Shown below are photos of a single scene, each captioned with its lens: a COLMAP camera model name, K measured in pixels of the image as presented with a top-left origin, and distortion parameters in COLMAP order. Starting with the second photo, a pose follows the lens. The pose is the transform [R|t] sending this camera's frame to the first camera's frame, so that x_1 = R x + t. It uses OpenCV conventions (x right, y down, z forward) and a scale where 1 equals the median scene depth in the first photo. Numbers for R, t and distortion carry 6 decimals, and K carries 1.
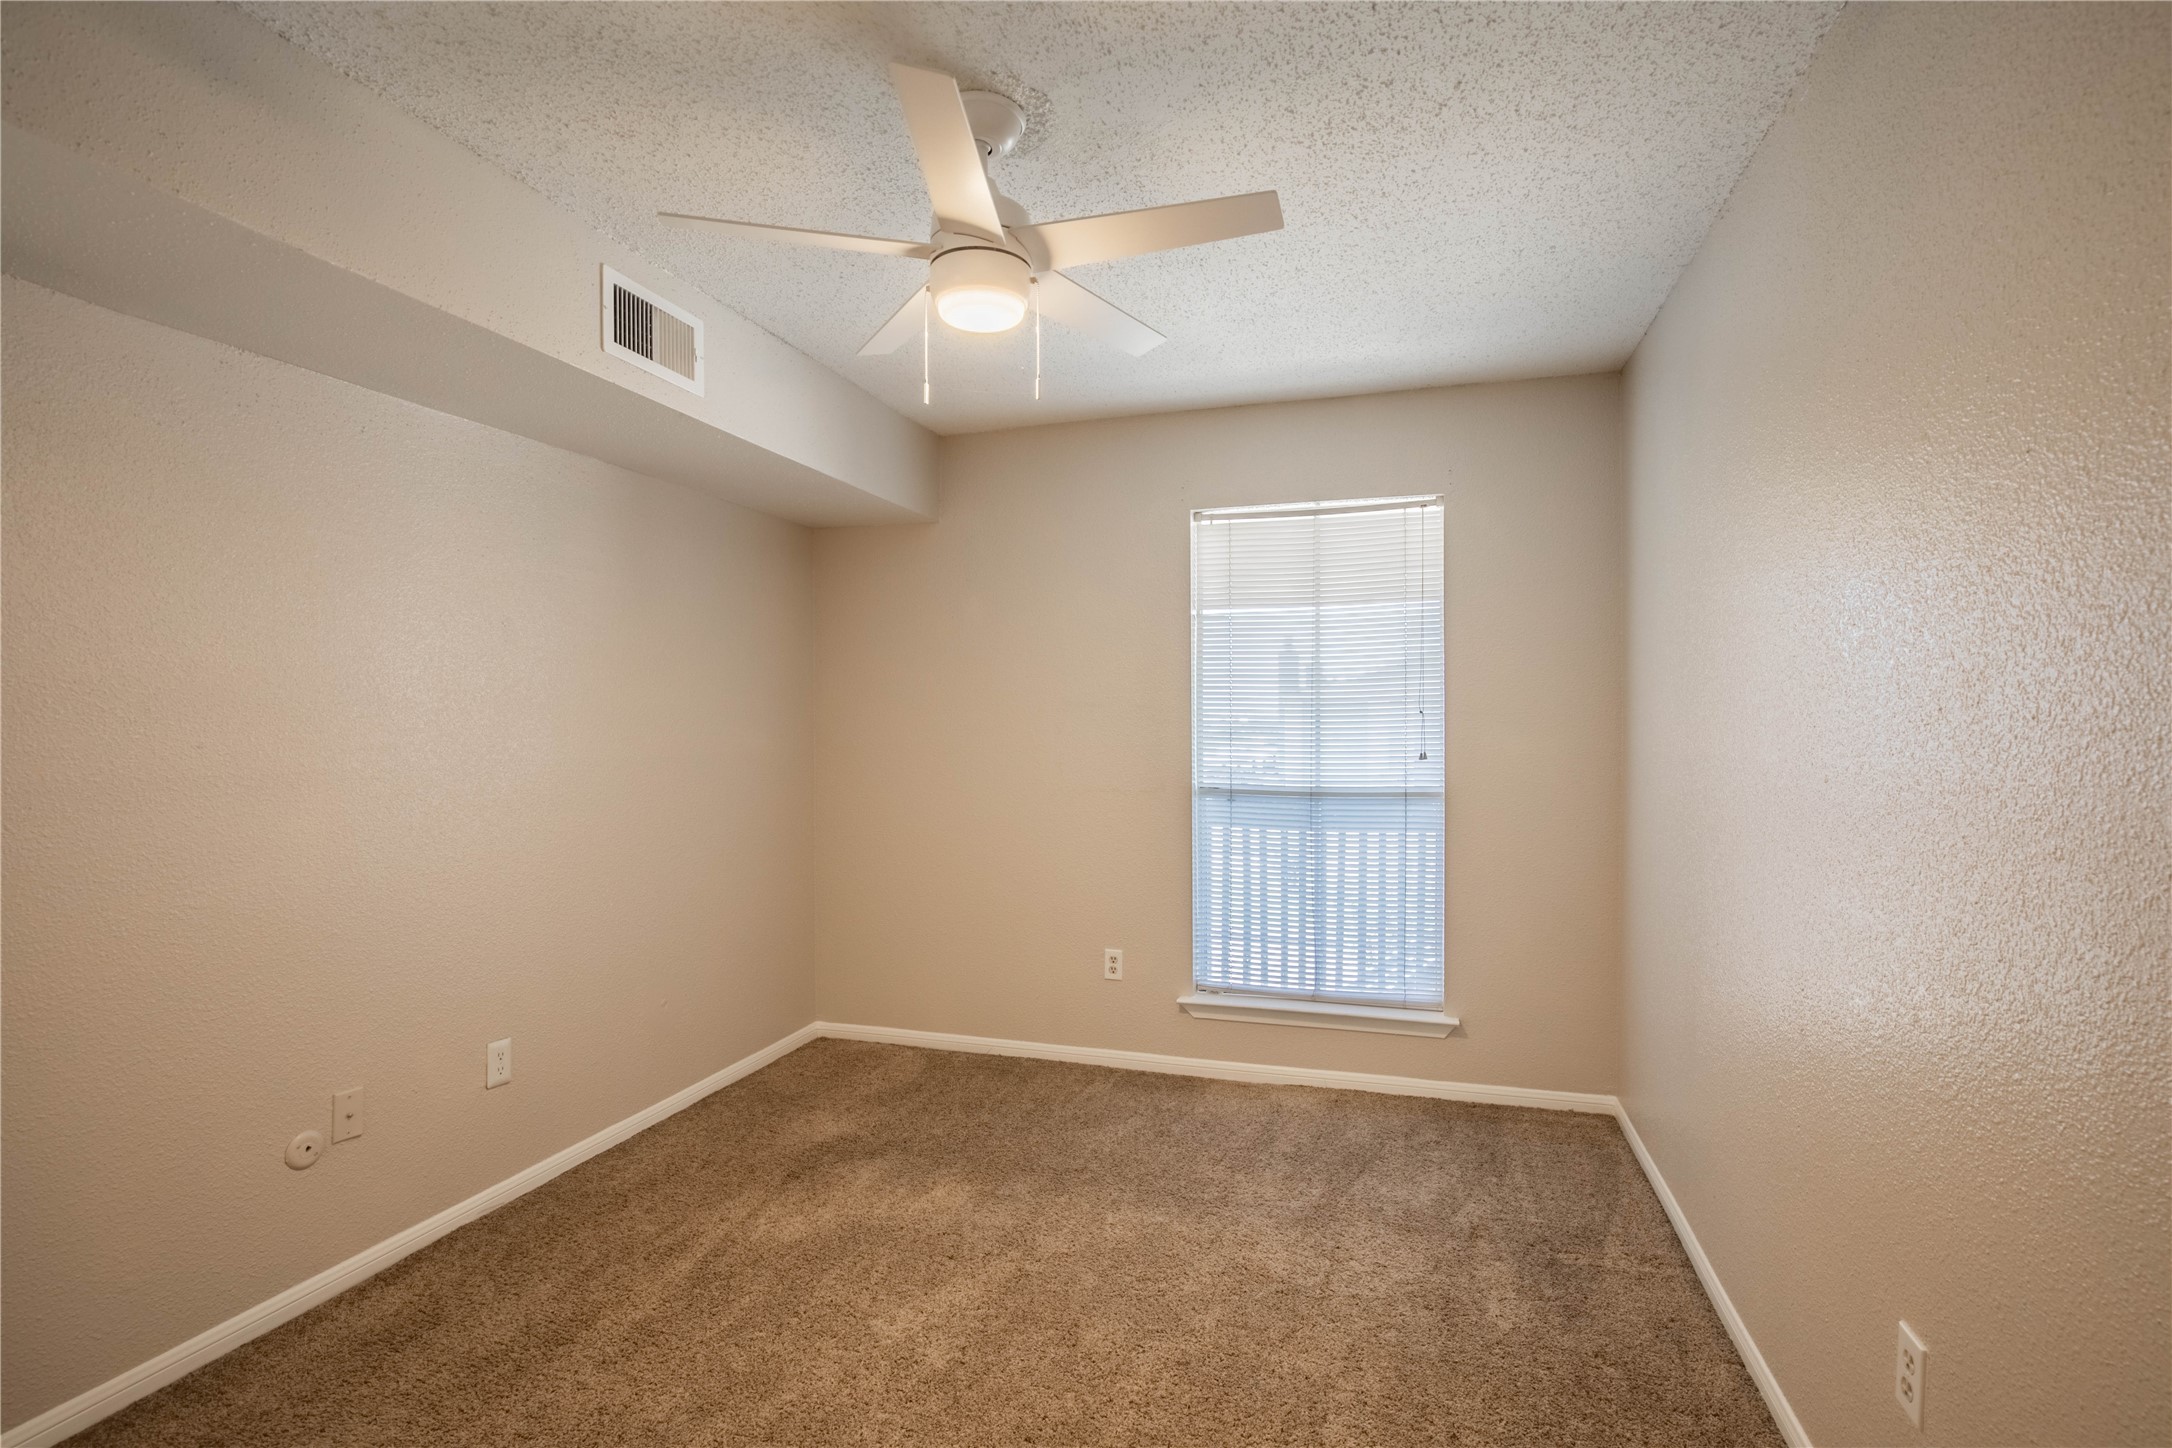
lens RADIAL K [[1022.1, 0, 1091.7], [0, 1022.1, 725.1], [0, 0, 1]] dist [-0.022248, -0.000750]
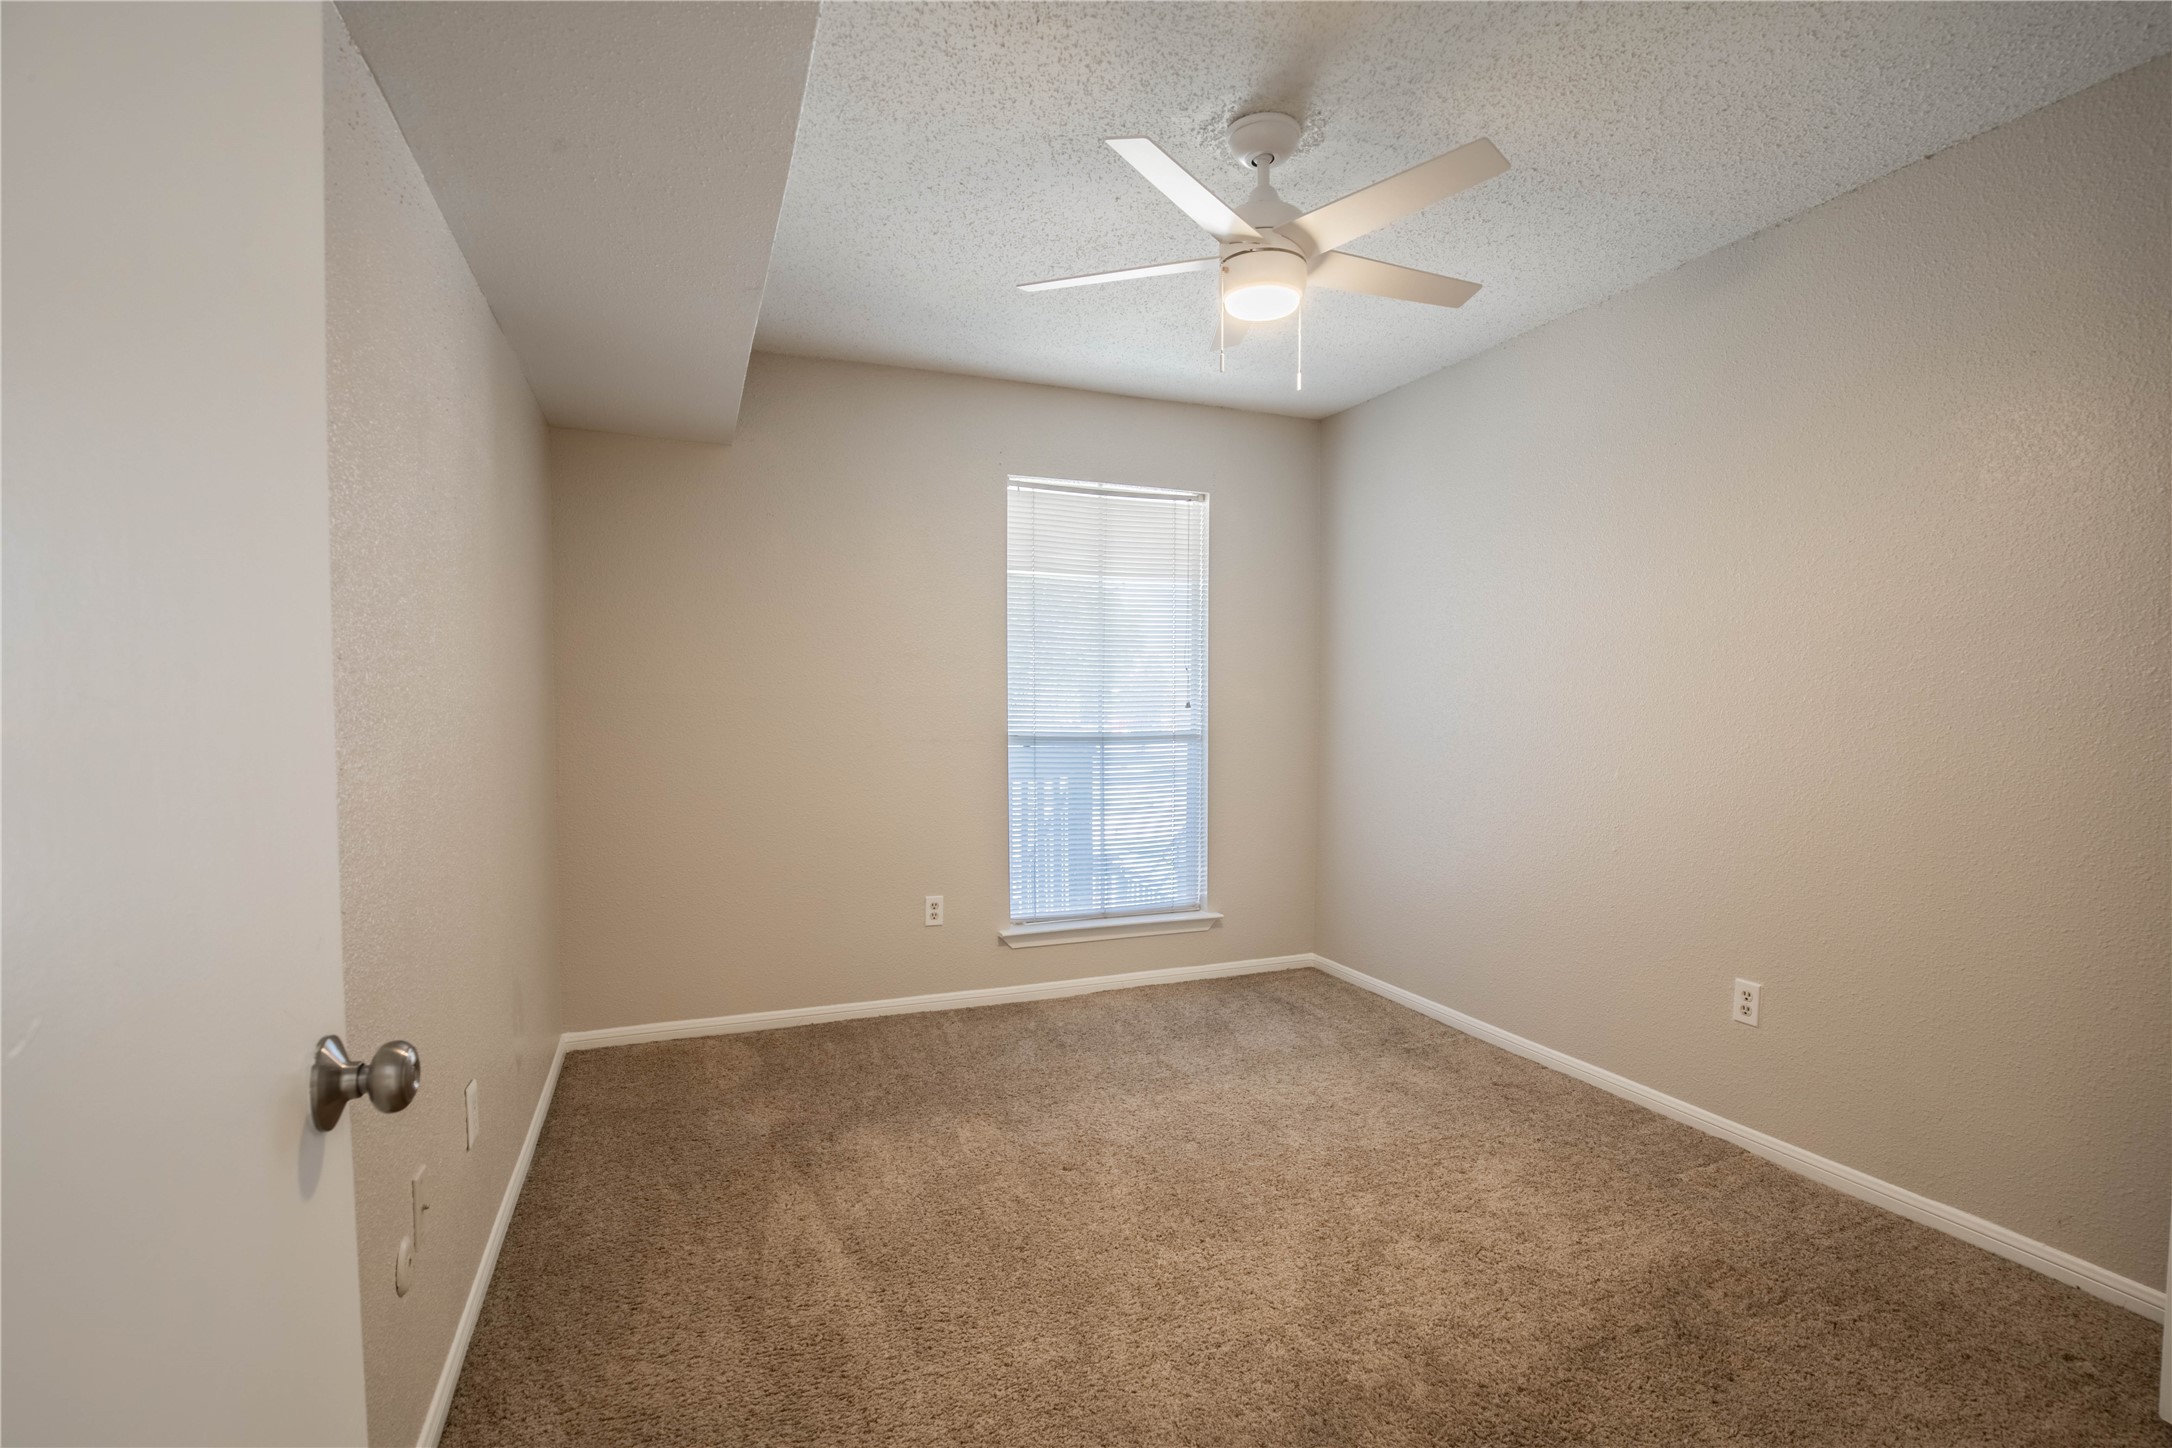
lens RADIAL K [[1022.1, 0, 1127.3], [0, 1022.1, 716.6], [0, 0, 1]] dist [-0.022248, -0.000750]
pose [[0.763878, -0.007207, 0.645321, -0.516015], [-0.004571, 0.999852, 0.016577, 0.024341], [-0.645345, -0.015612, 0.763732, 0.105867]]
